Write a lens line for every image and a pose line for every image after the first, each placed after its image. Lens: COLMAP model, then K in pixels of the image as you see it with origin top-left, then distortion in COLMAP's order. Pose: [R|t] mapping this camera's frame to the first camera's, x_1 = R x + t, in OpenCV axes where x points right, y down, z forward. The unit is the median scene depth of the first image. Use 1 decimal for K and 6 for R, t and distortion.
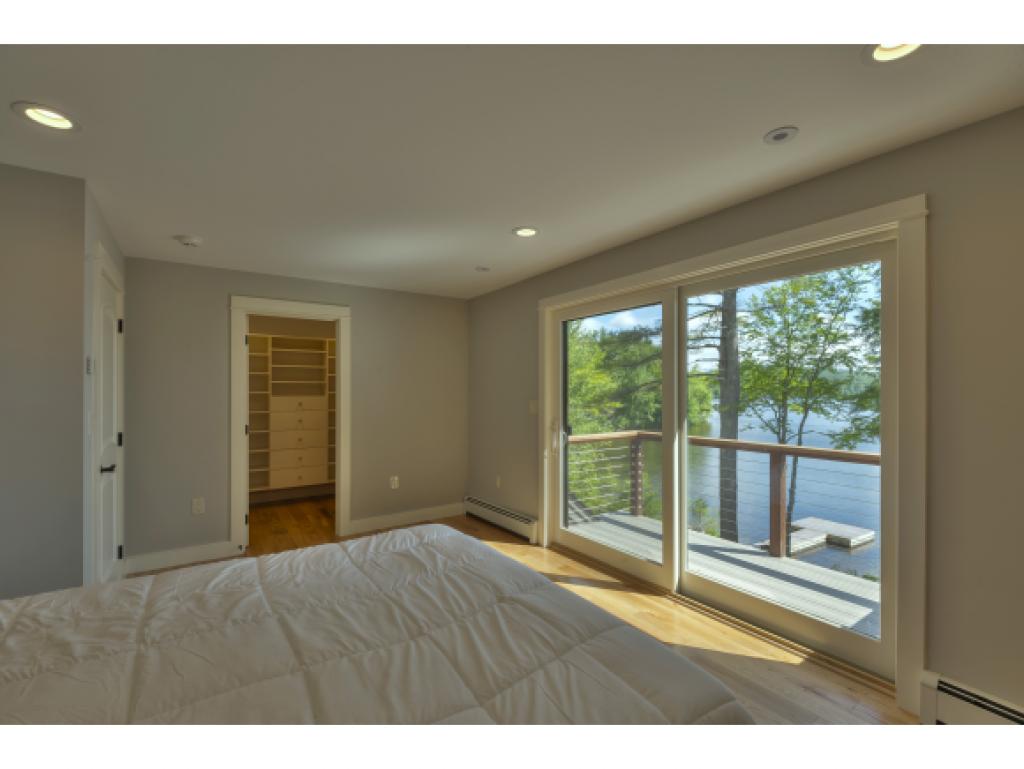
lens RADIAL K [[457.8, 0, 512.9], [0, 457.8, 390.1], [0, 0, 1]] dist [0.015131, -0.012070]
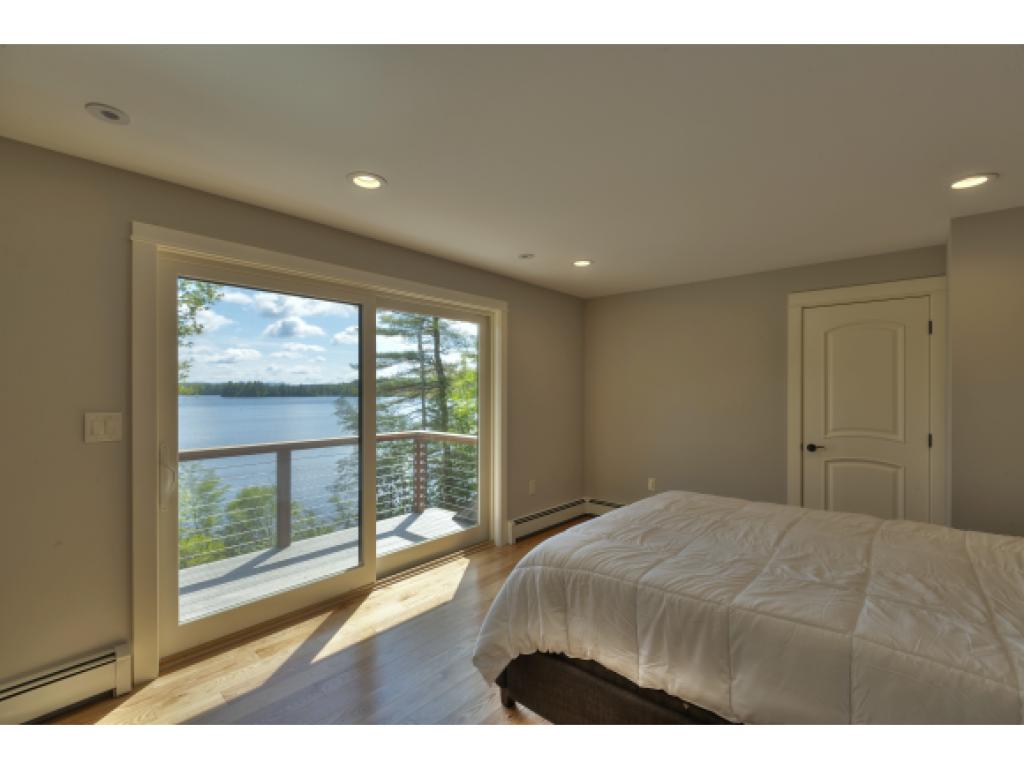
lens RADIAL K [[457.8, 0, 512.9], [0, 457.8, 390.1], [0, 0, 1]] dist [0.015131, -0.012070]
pose [[-0.250354, -0.002099, 0.968152, -0.696827], [-0.001718, 0.999997, 0.001724, -0.006447], [-0.968153, -0.001231, -0.250357, 0.881512]]
